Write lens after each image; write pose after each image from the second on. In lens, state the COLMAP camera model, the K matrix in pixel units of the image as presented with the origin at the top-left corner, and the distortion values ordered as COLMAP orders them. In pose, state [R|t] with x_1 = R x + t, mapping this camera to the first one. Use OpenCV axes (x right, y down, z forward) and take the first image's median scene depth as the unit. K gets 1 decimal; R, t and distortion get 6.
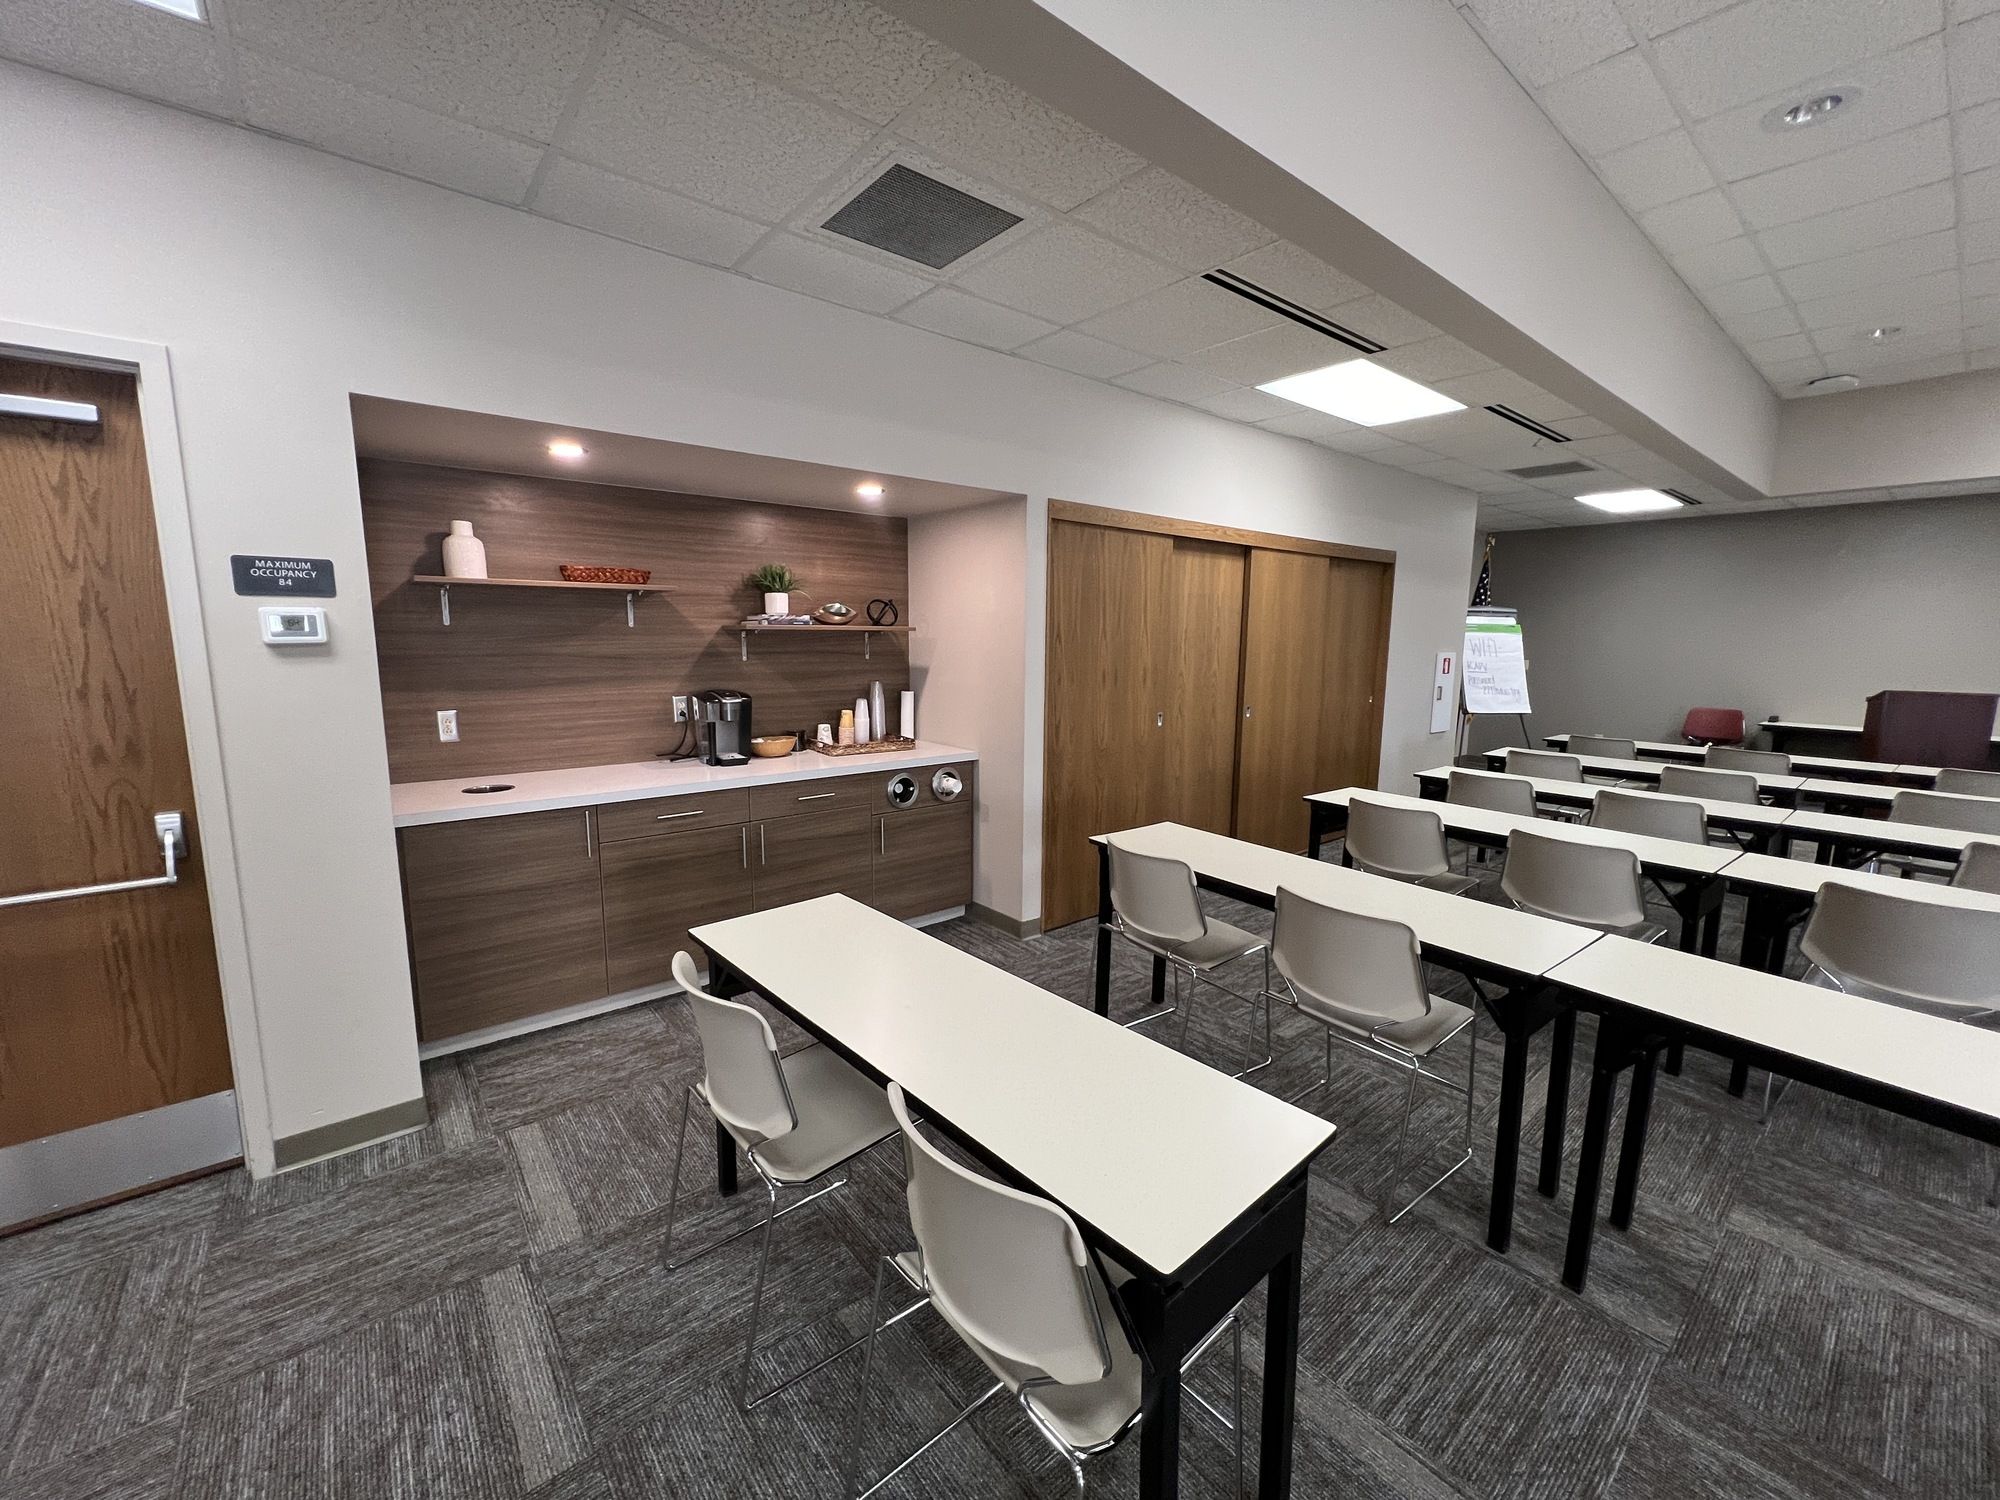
lens RADIAL K [[794.7, 0, 1000.0], [0, 794.7, 750.0], [0, 0, 1]] dist [0.000324, 0.000077]
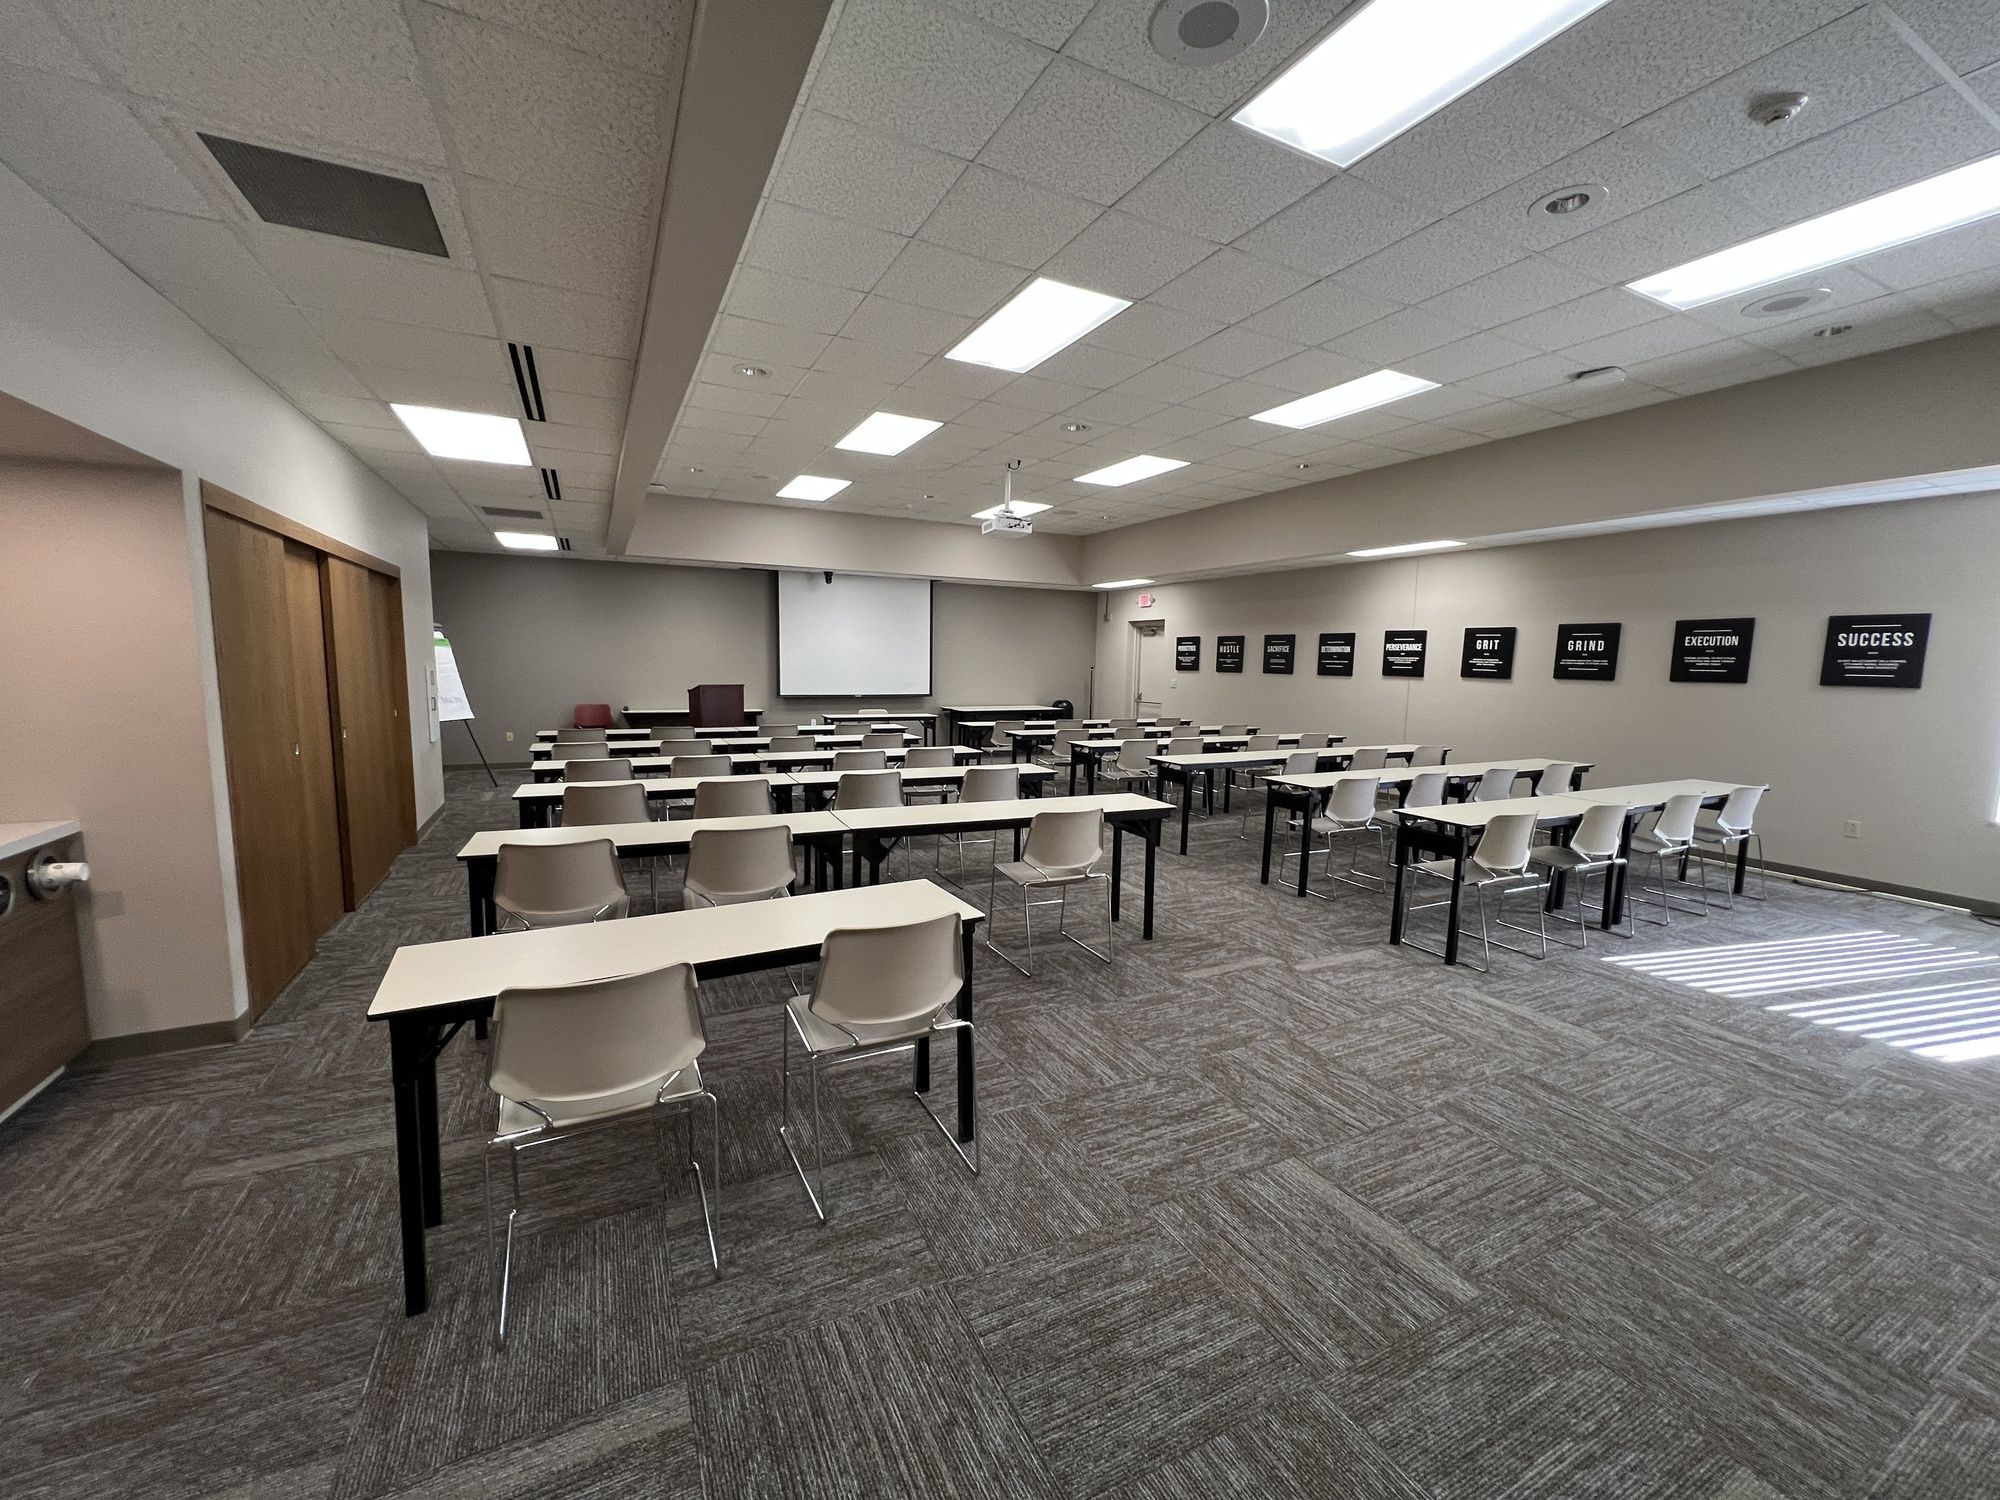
lens RADIAL K [[794.7, 0, 1000.0], [0, 794.7, 750.0], [0, 0, 1]] dist [0.000324, 0.000077]
pose [[0.214407, -0.115848, 0.969850, -0.482591], [0.125942, 0.987932, 0.090165, -0.017529], [-0.968591, 0.102813, 0.226409, 0.064878]]
